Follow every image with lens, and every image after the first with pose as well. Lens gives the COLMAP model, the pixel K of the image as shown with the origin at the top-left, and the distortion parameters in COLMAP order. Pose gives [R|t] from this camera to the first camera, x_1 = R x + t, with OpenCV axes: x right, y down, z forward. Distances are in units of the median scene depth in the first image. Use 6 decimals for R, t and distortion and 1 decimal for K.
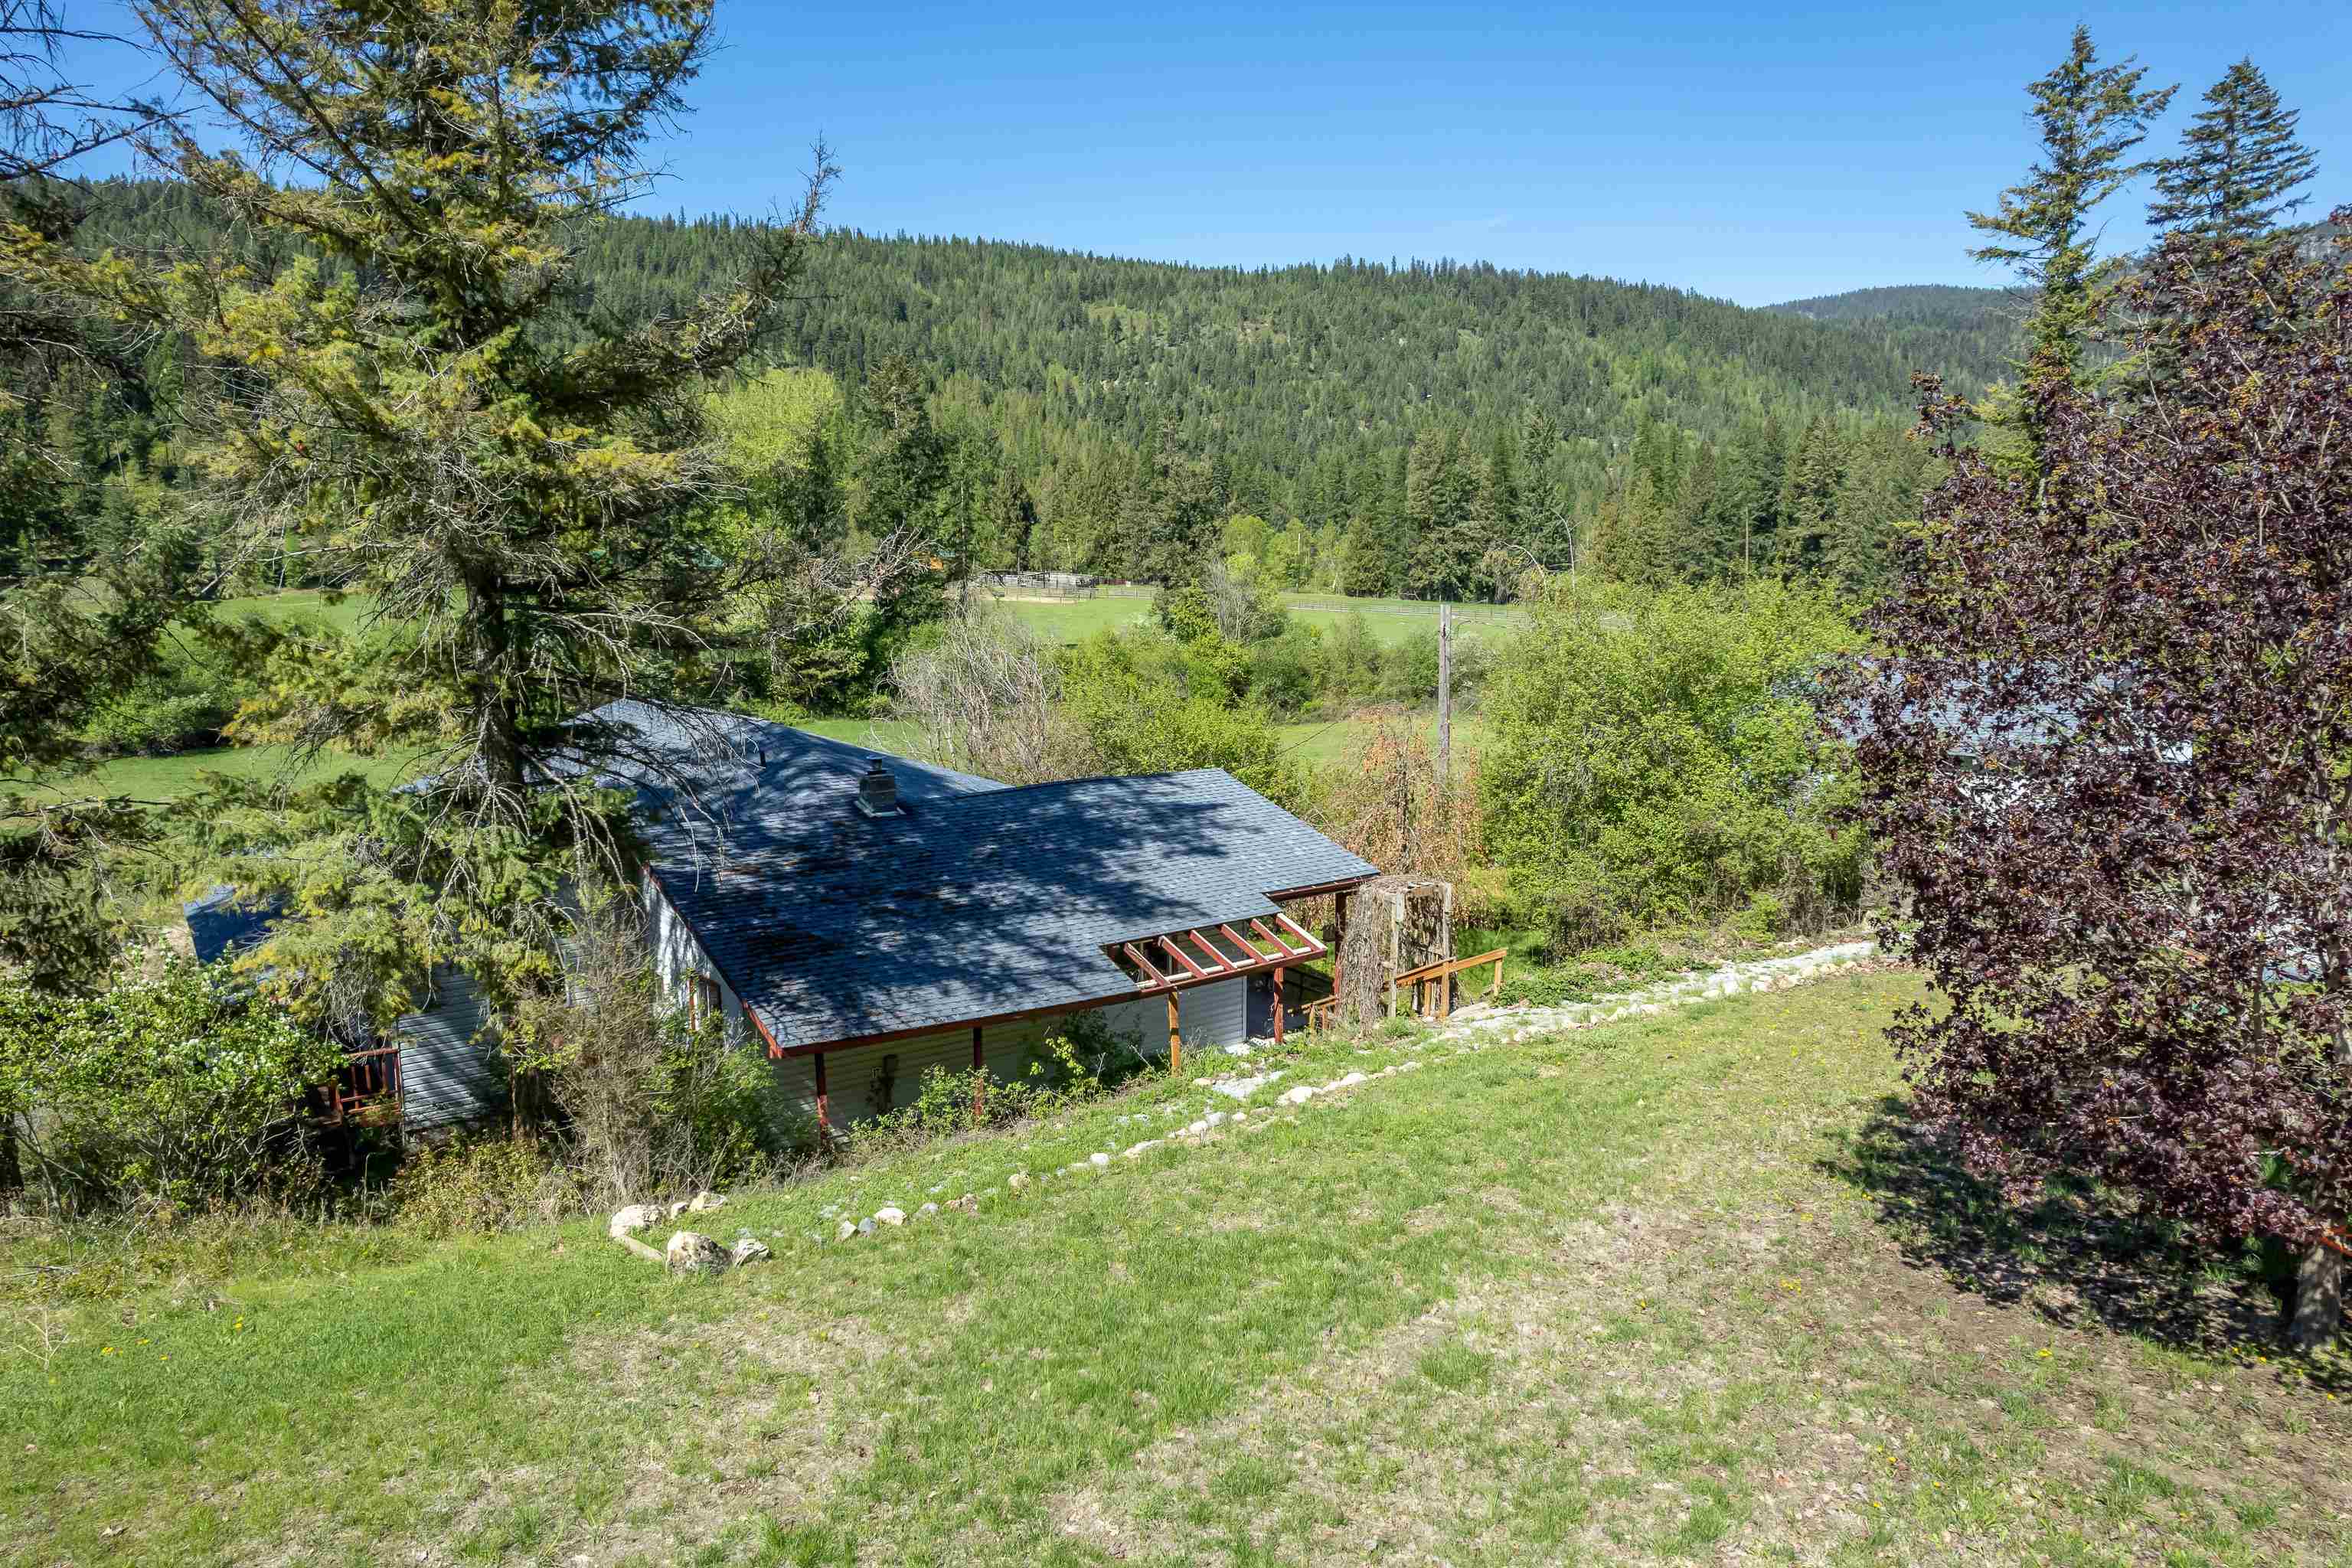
lens RADIAL K [[1503.1, 0, 1156.9], [0, 1503.1, 775.0], [0, 0, 1]] dist [-0.060377, 0.055323]
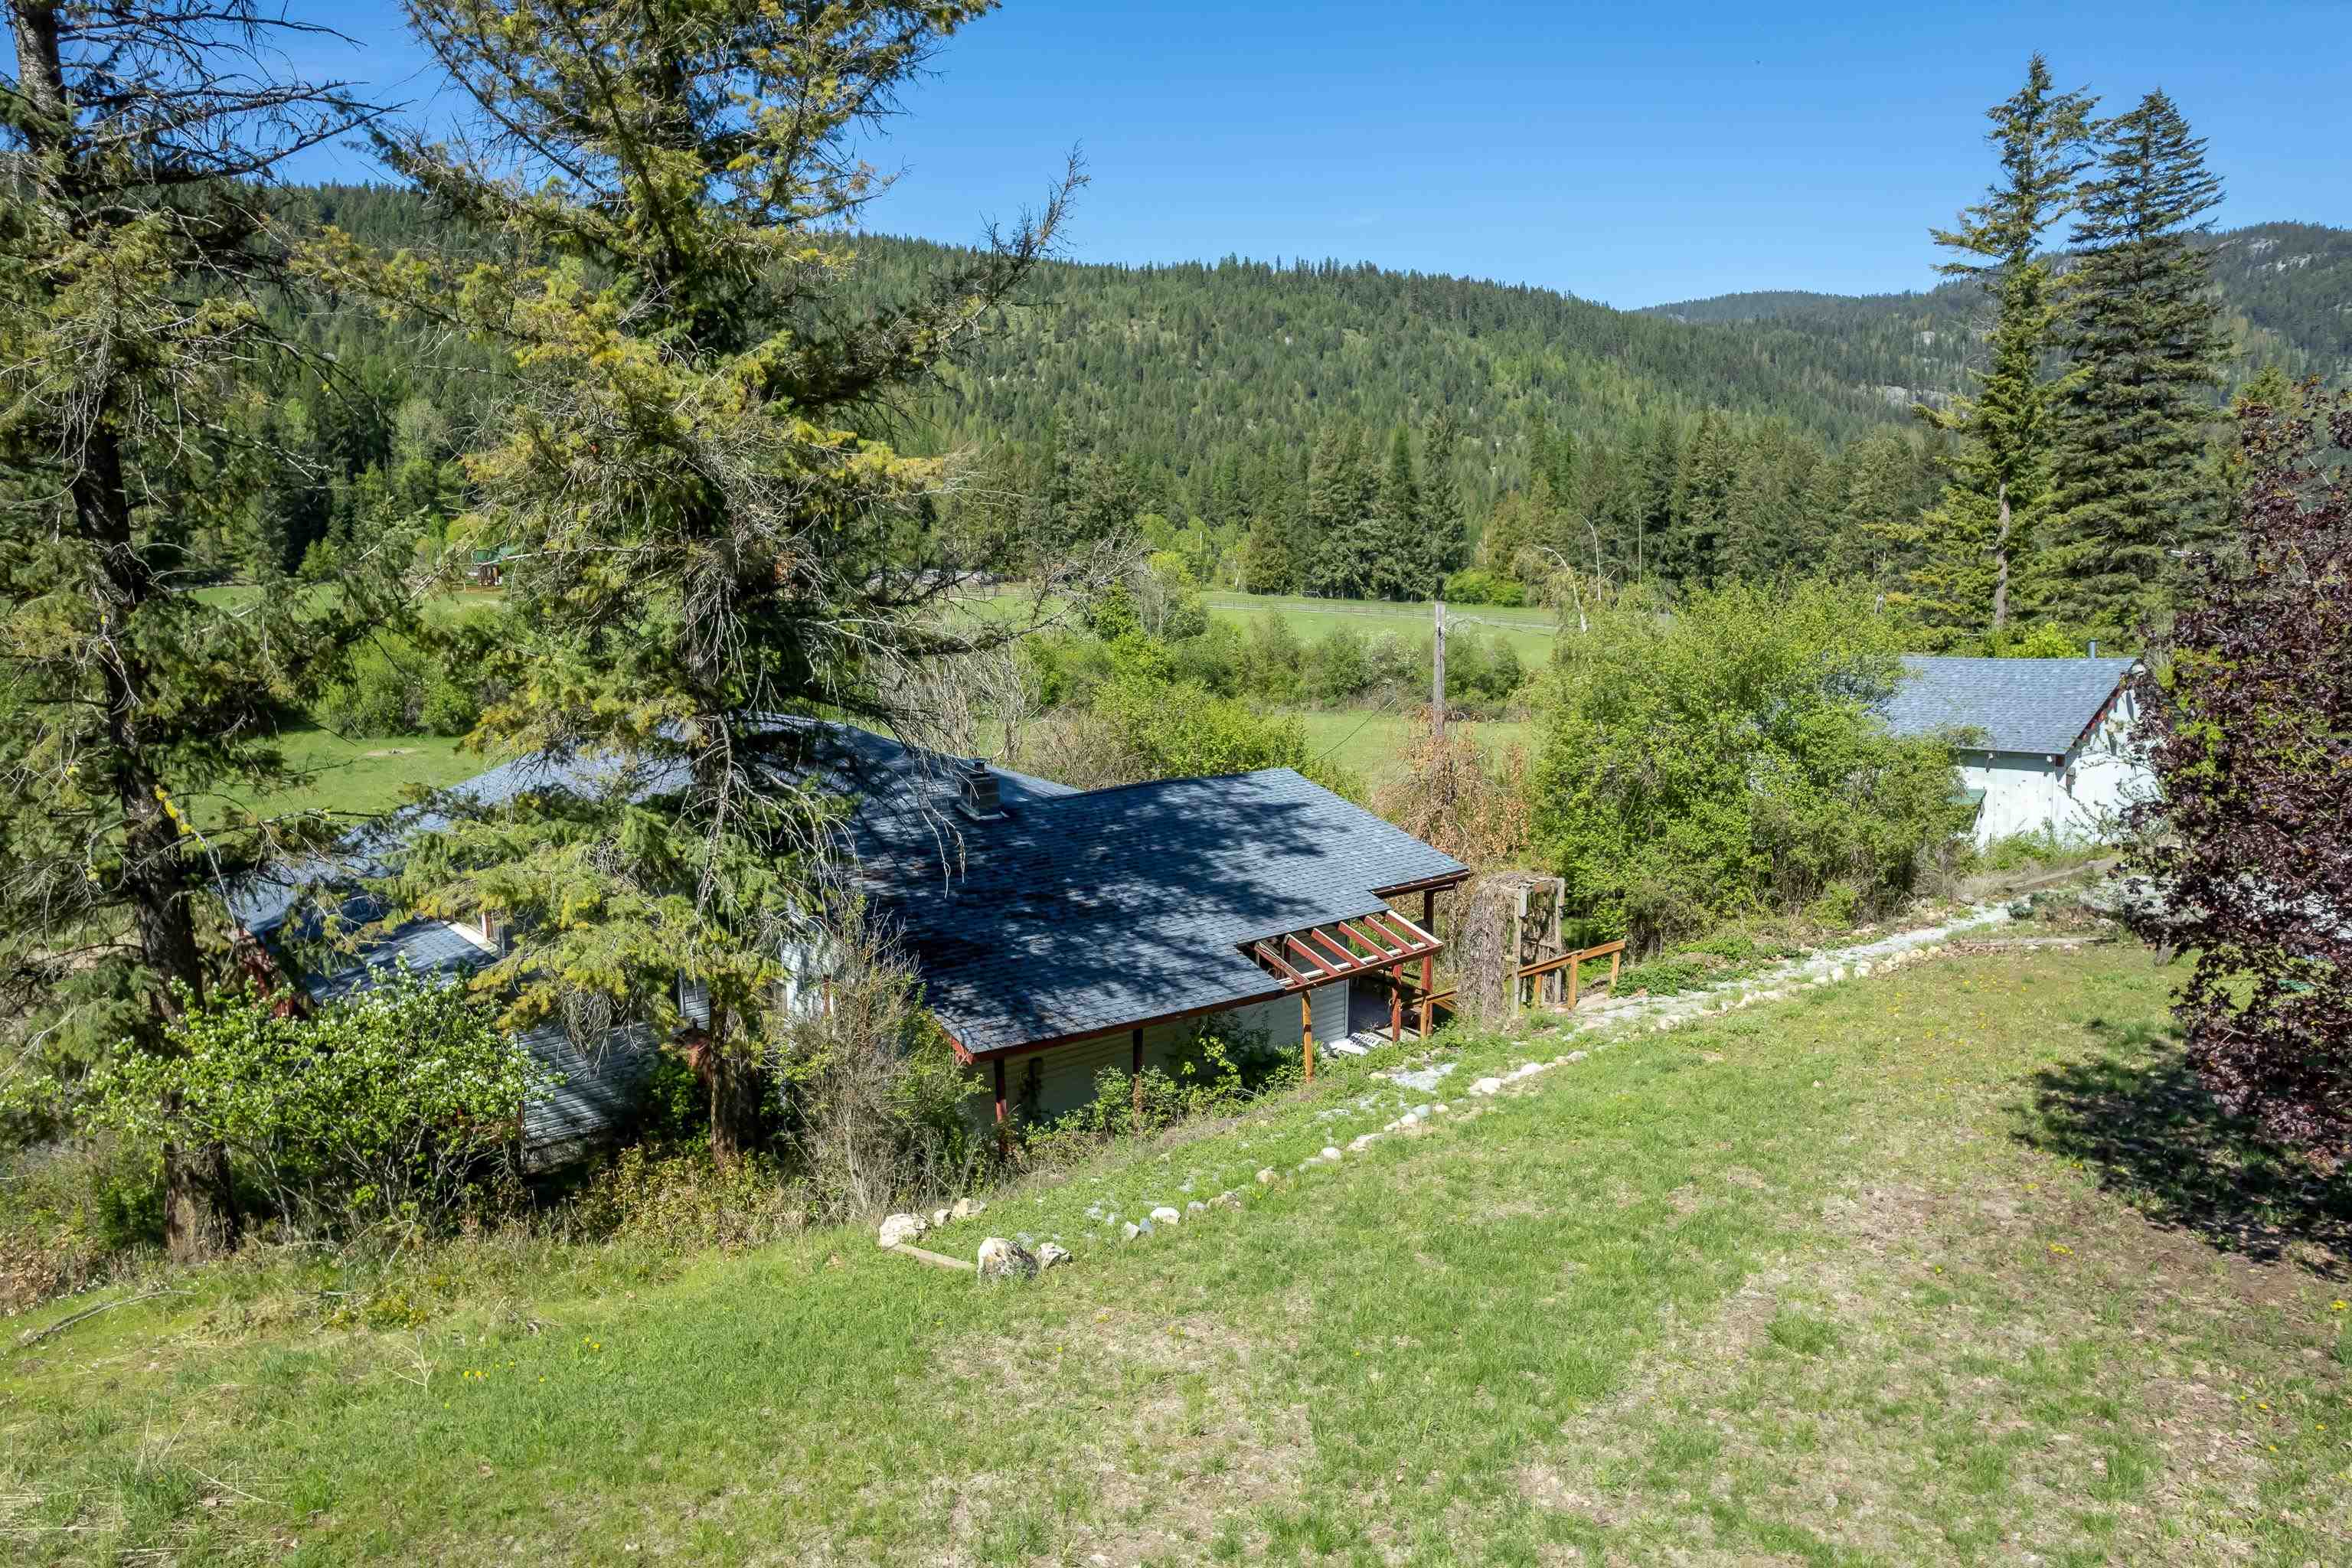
lens RADIAL K [[1507.4, 0, 1165.5], [0, 1507.4, 772.5], [0, 0, 1]] dist [-0.063405, 0.059383]
pose [[0.997085, -0.009140, 0.075747, -0.139202], [0.009175, 0.999958, -0.000103, -0.002612], [-0.075743, 0.000798, 0.997127, -0.007552]]
